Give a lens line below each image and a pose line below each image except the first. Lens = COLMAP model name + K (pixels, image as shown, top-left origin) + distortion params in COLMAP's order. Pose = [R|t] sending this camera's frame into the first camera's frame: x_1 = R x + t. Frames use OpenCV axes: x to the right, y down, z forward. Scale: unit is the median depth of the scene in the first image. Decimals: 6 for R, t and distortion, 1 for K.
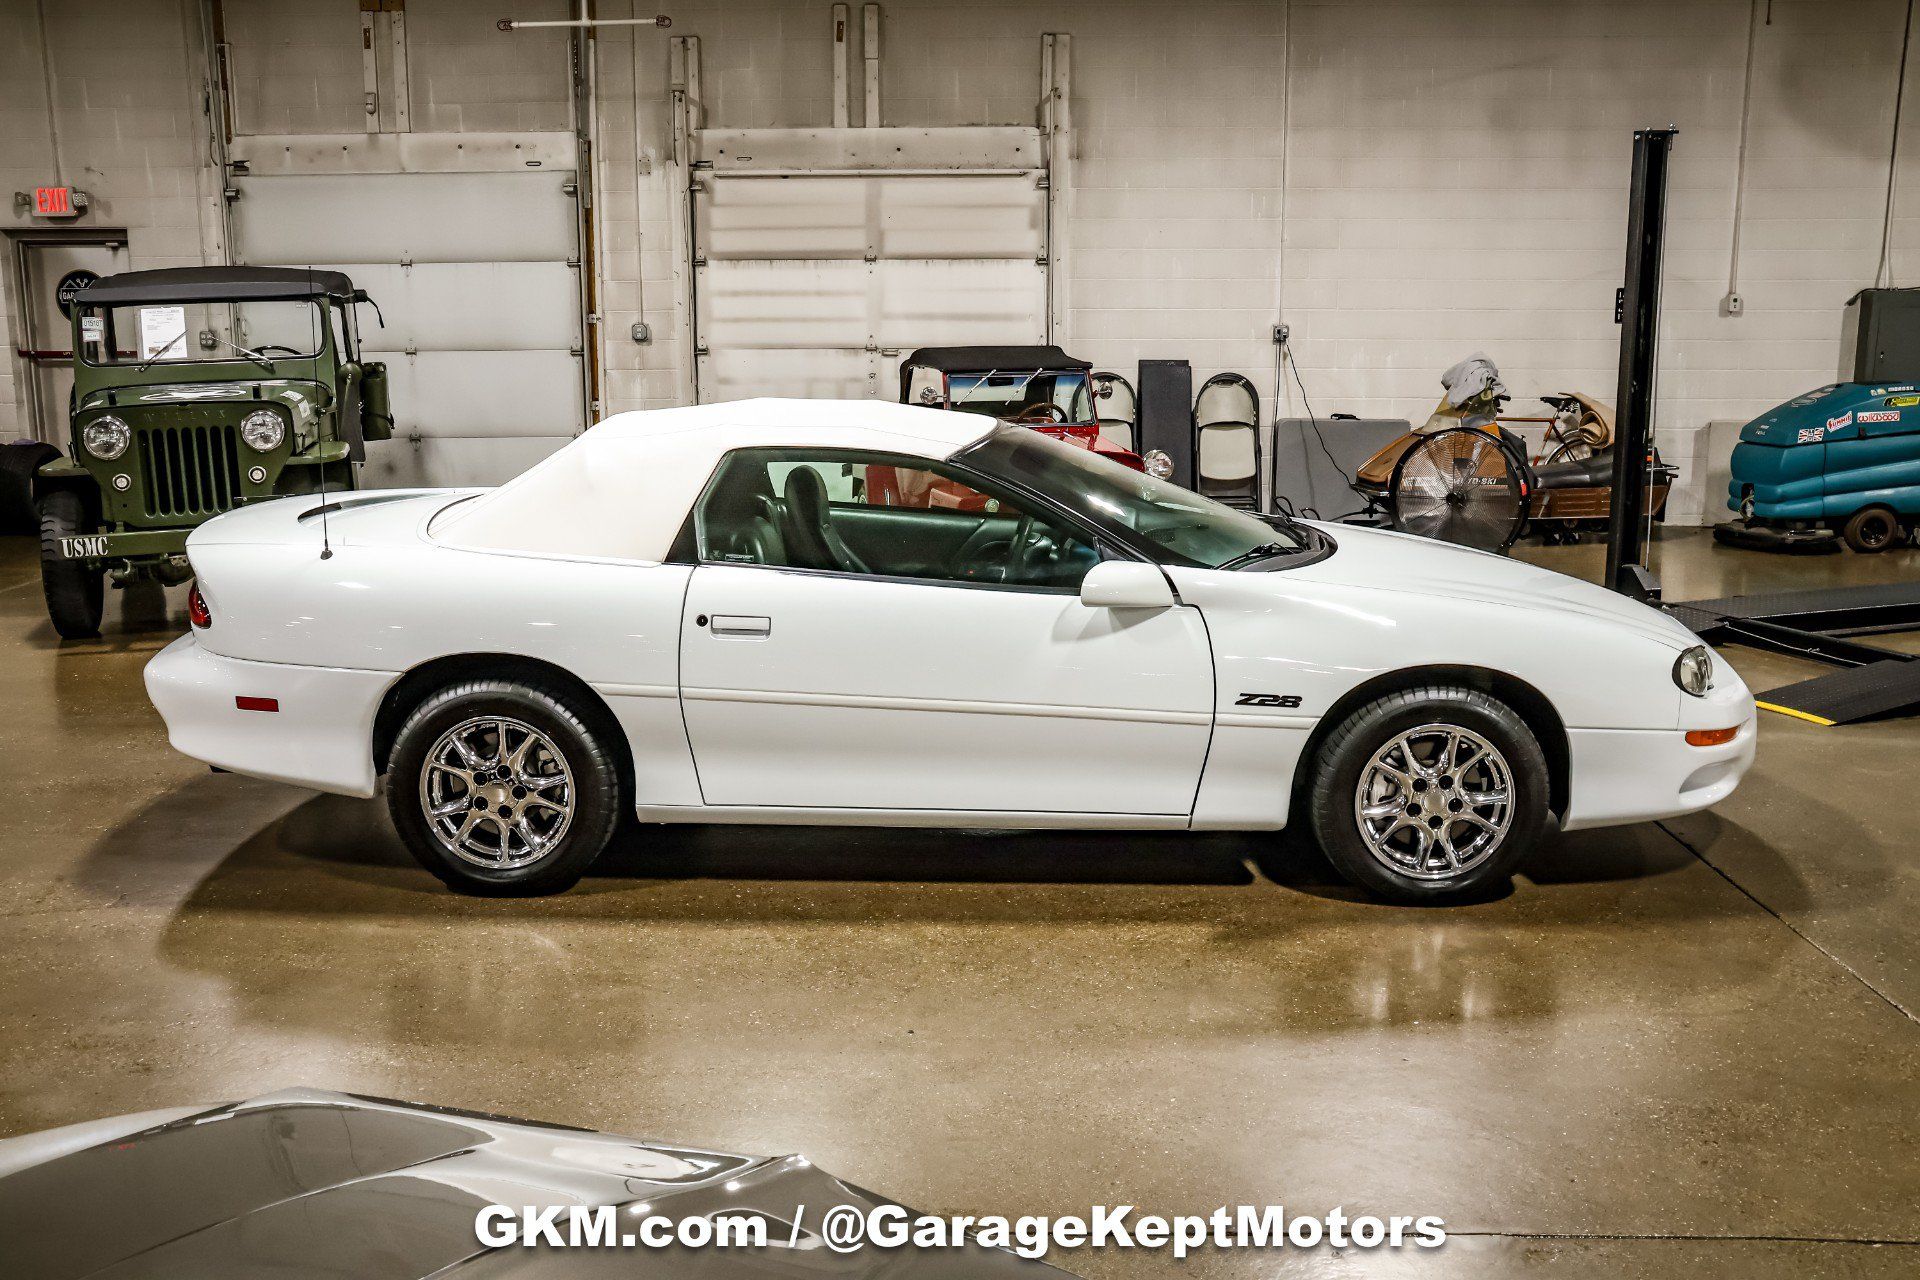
lens RADIAL K [[1844.7, 0, 960.0], [0, 1844.7, 640.0], [0, 0, 1]] dist [-0.113641, 0.185255]
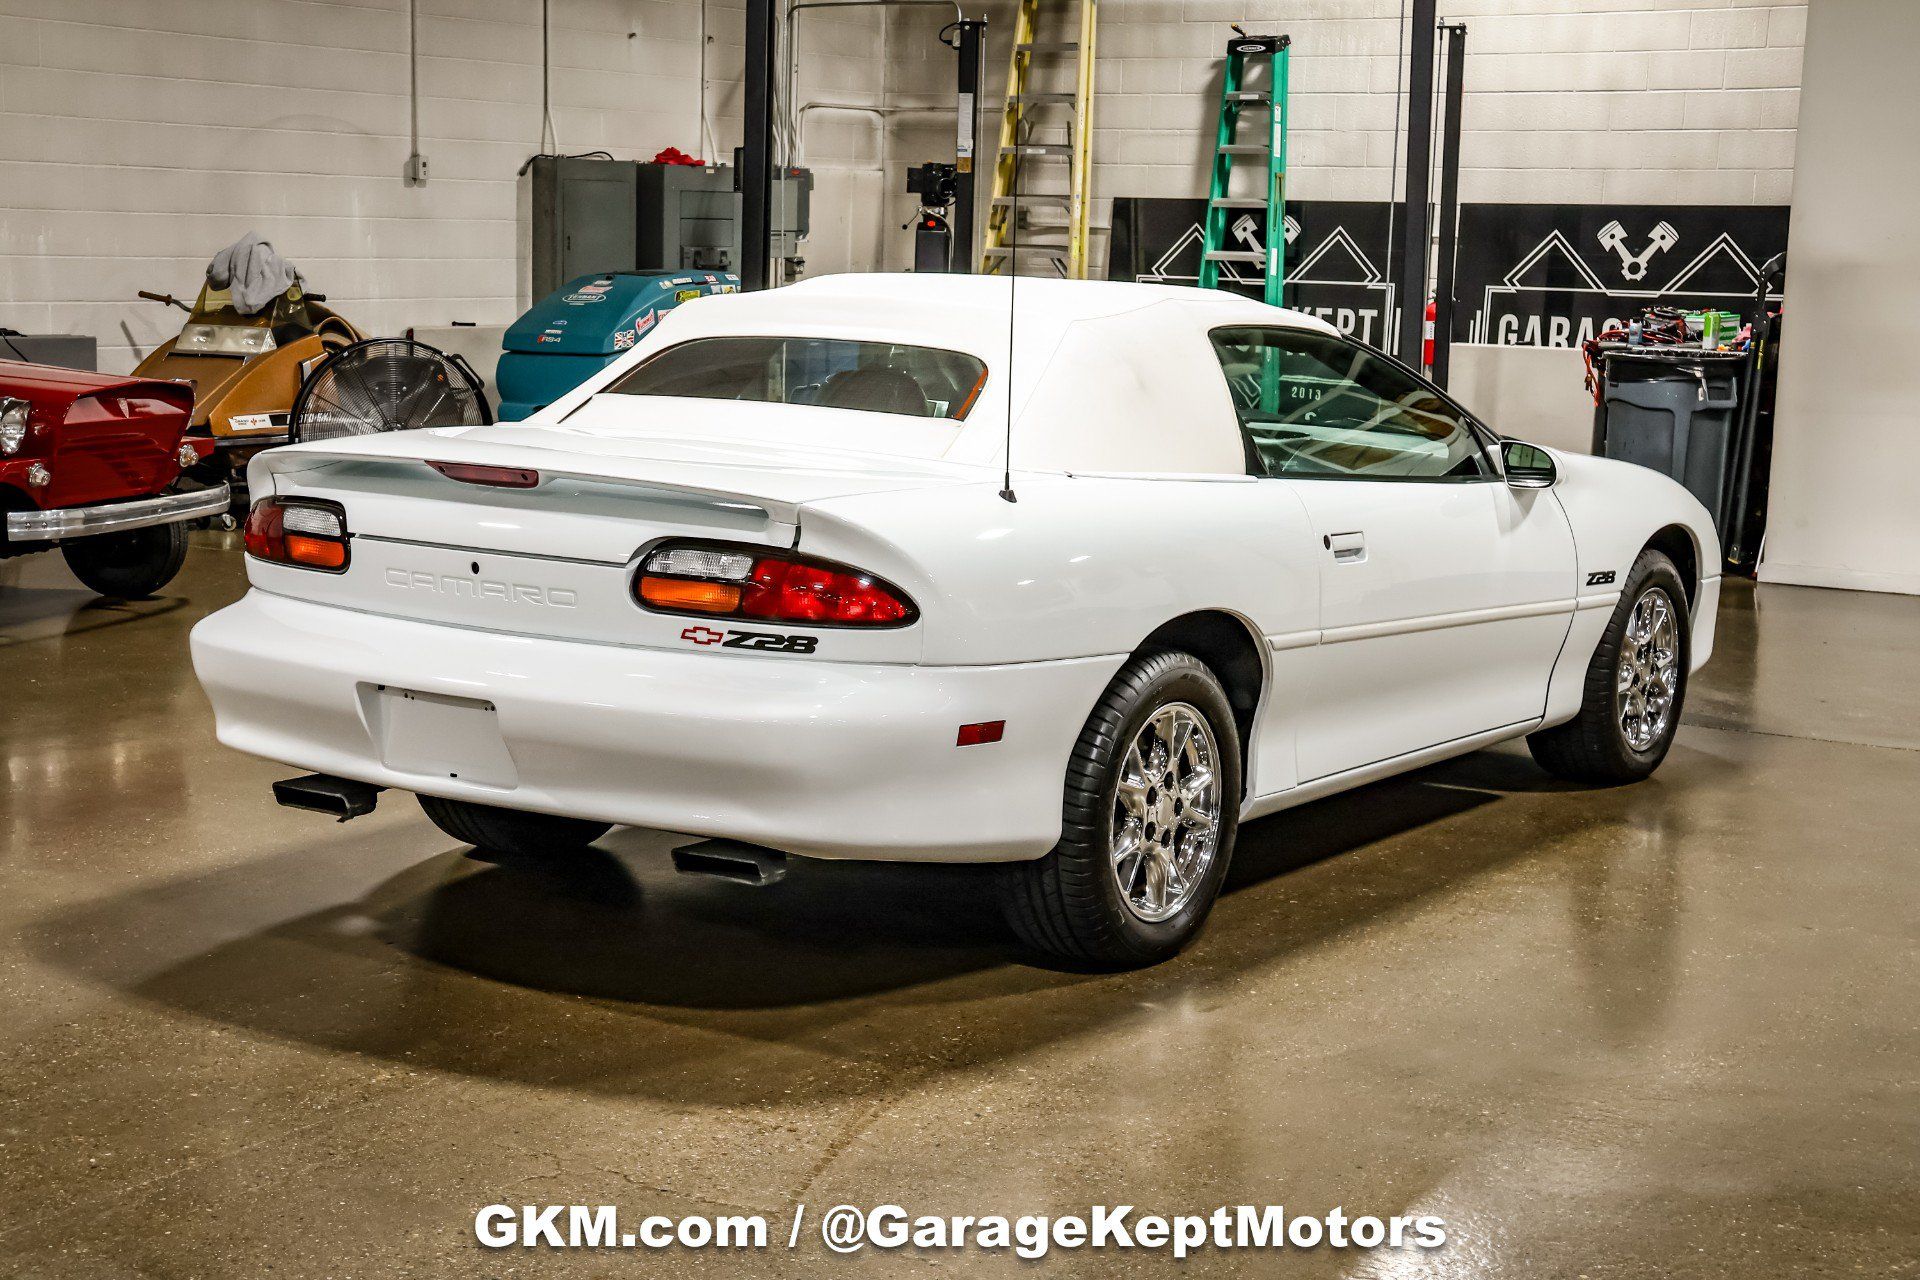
lens RADIAL K [[2986.9, 0, 955.2], [0, 2986.9, 598.5], [0, 0, 1]] dist [0.171529, 0.104826]
pose [[0.532906, -0.094882, 0.840838, -0.517443], [0.132885, 0.990748, 0.027578, -0.017083], [-0.835675, 0.097038, 0.540584, 0.175982]]
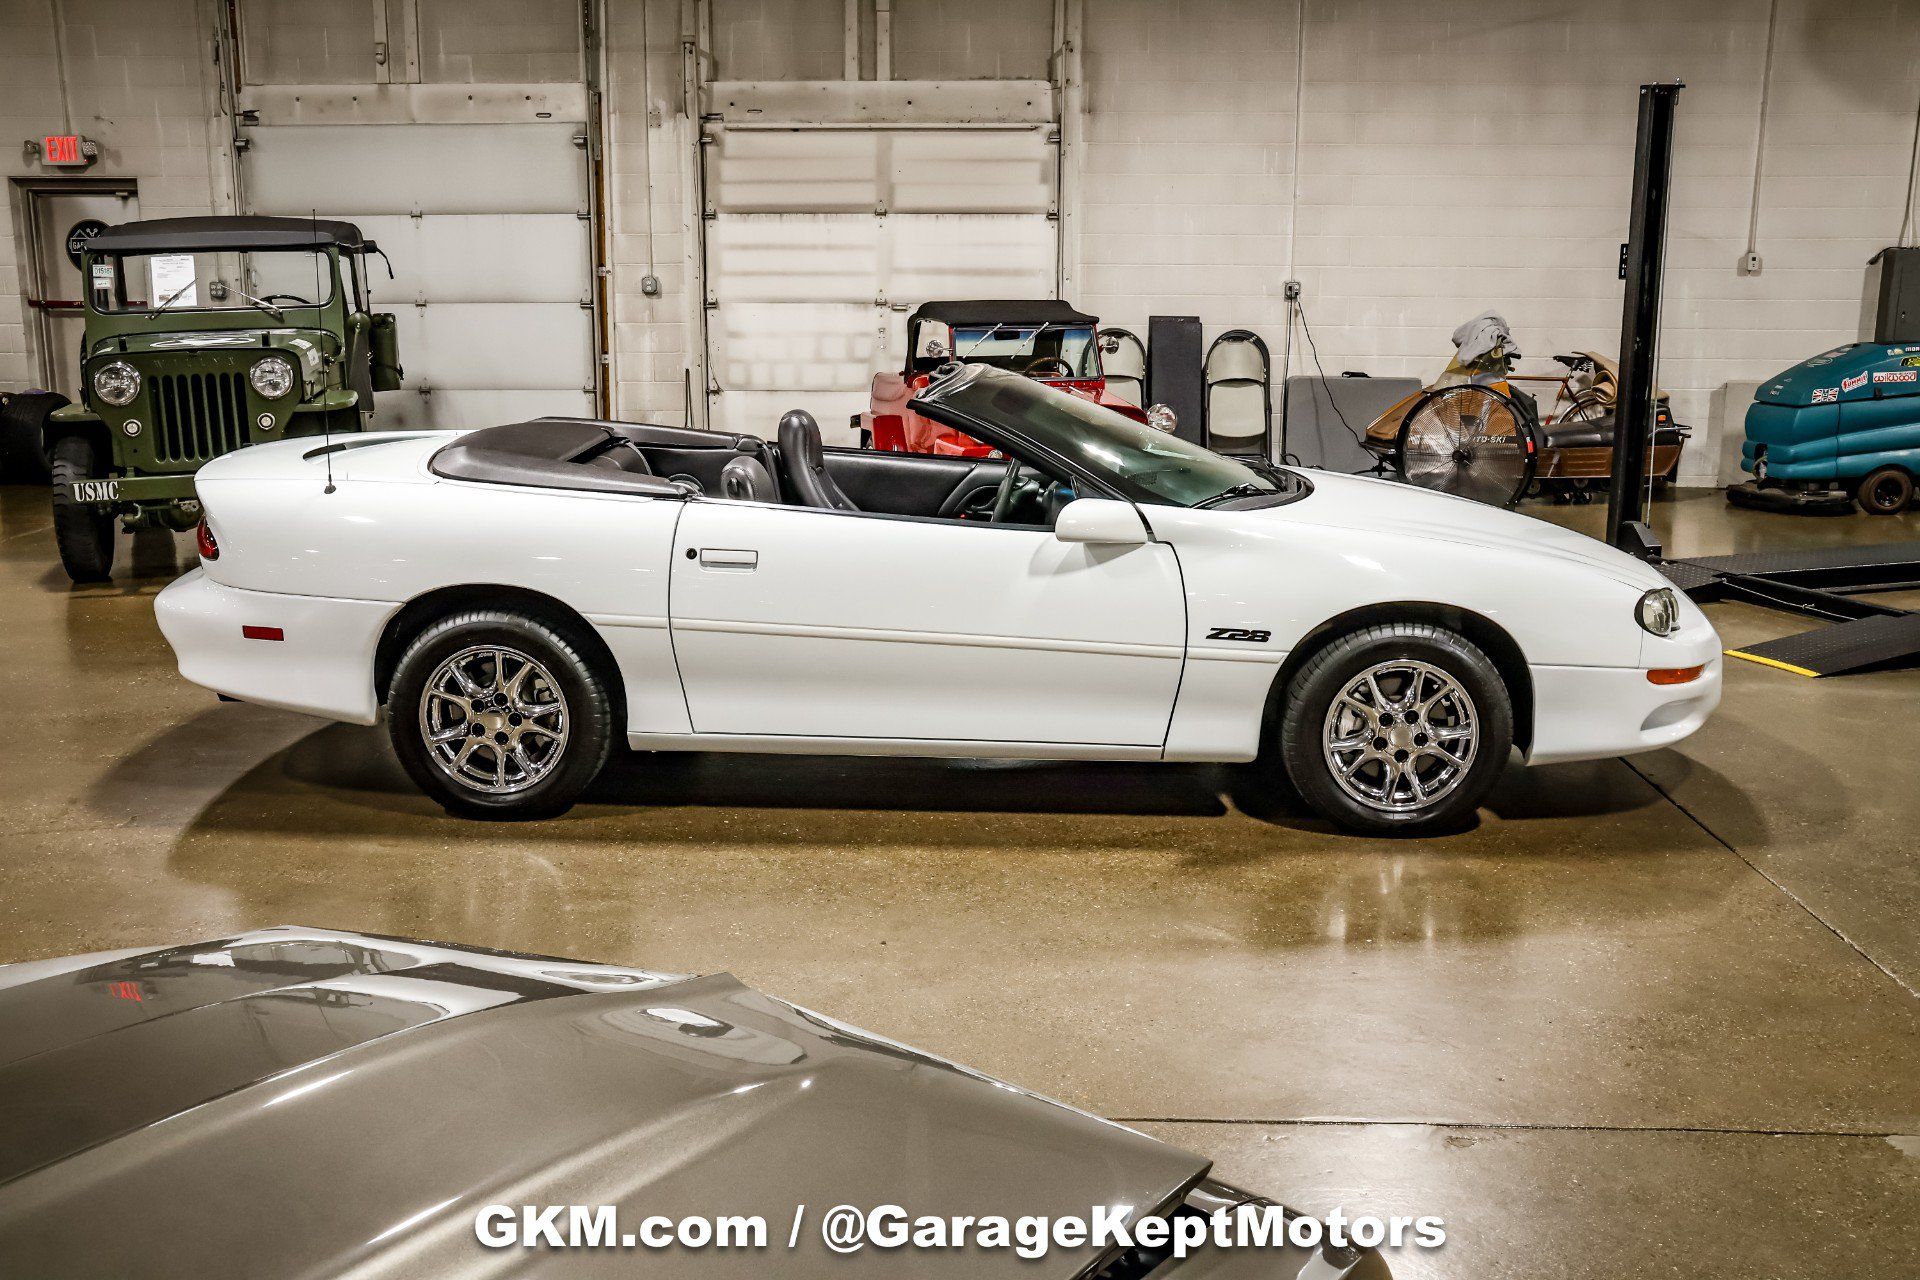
lens RADIAL K [[1885.7, 0, 961.4], [0, 1885.7, 646.2], [0, 0, 1]] dist [-0.106384, 0.195336]
pose [[0.999884, 0.008051, -0.012908, 0.010282], [-0.007803, 0.999786, 0.019183, 0.007948], [0.013060, -0.019080, 0.999733, -0.022983]]
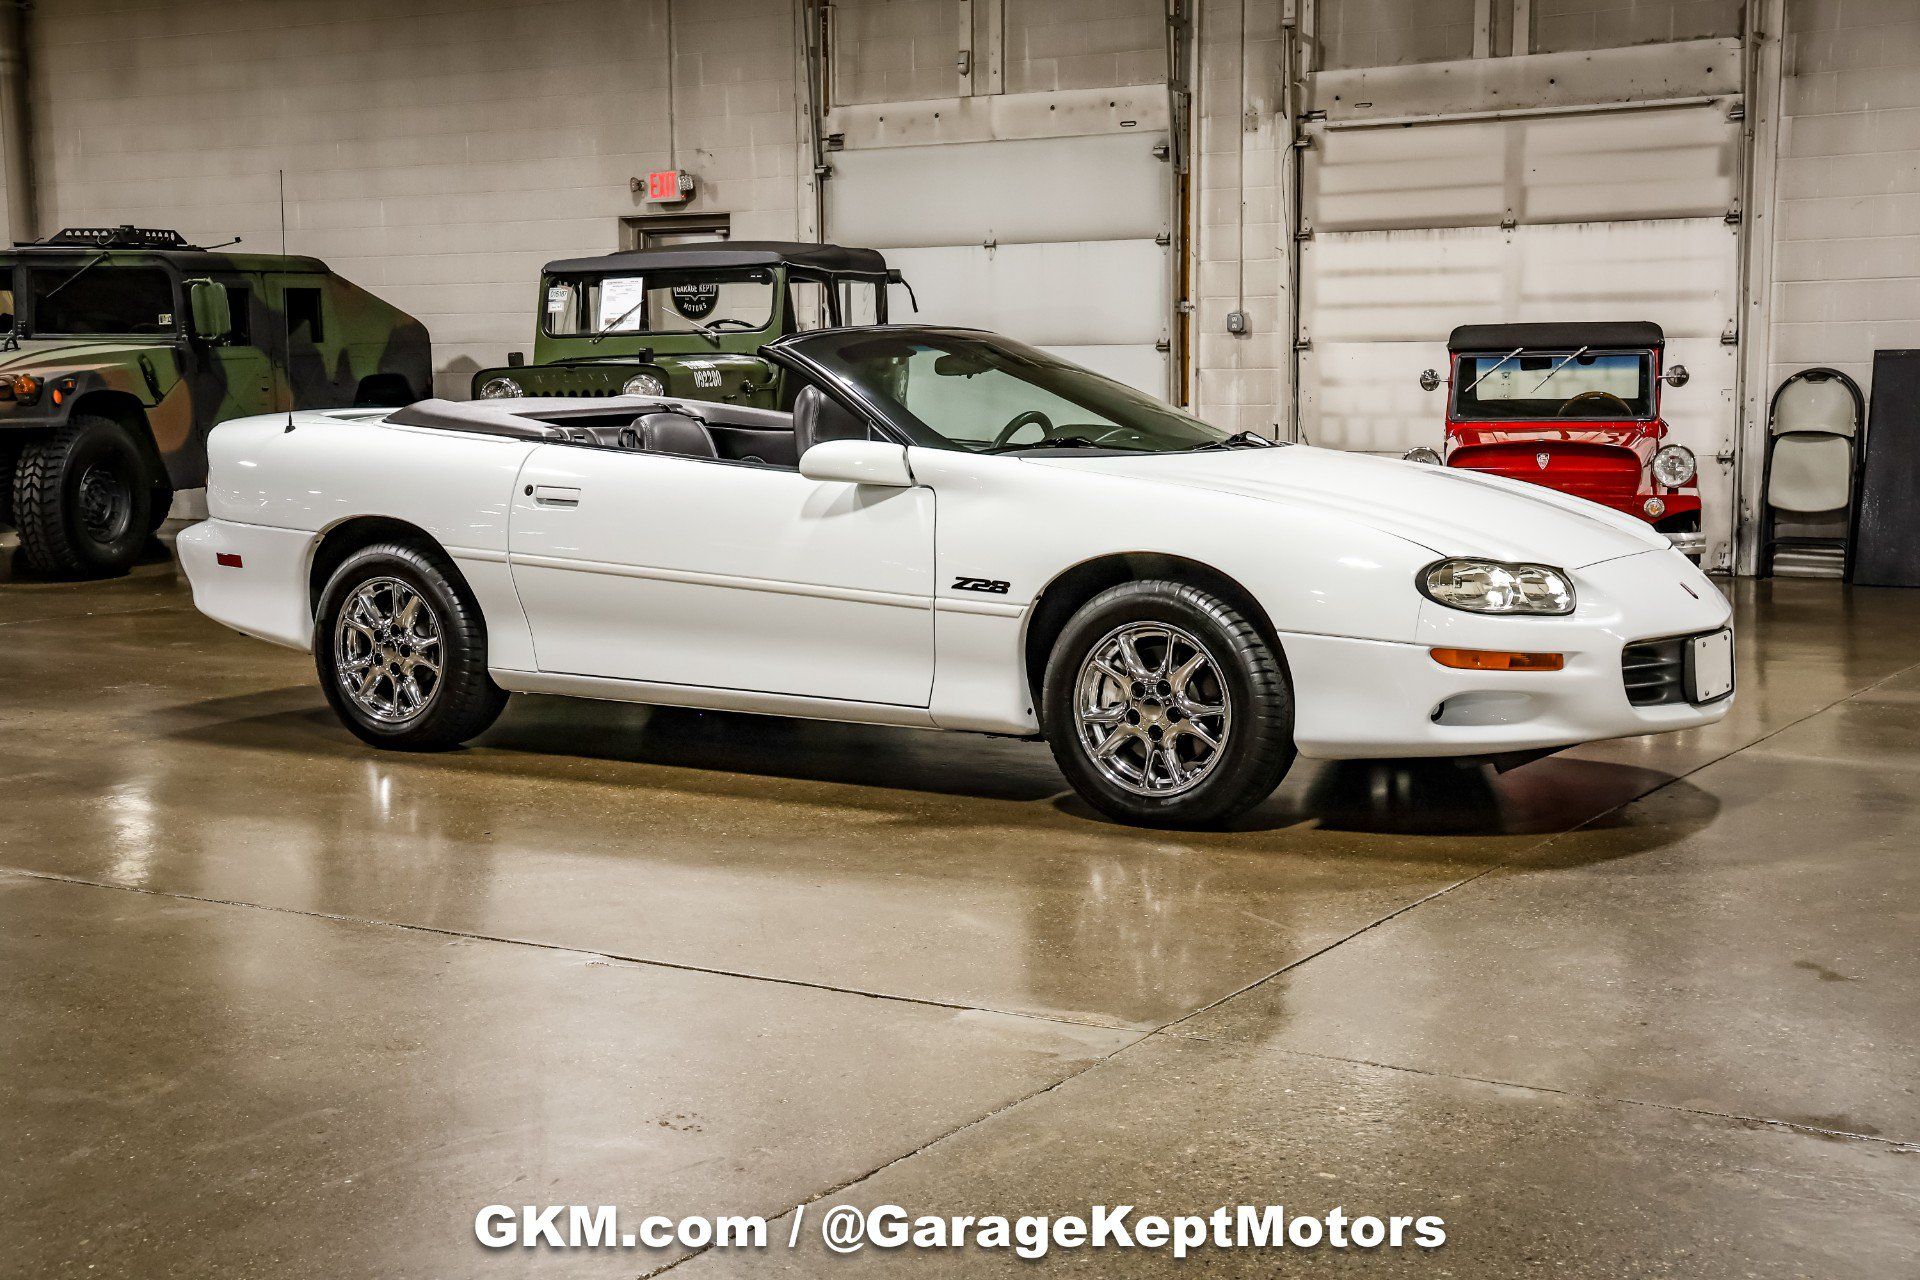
lens RADIAL K [[2634.4, 0, 960.0], [0, 2634.4, 640.0], [0, 0, 1]] dist [0.065857, 0.422231]
pose [[0.859574, 0.049995, -0.508559, 0.338258], [-0.092340, 0.994016, -0.058354, 0.056083], [0.502598, 0.097120, 0.859048, -0.069505]]
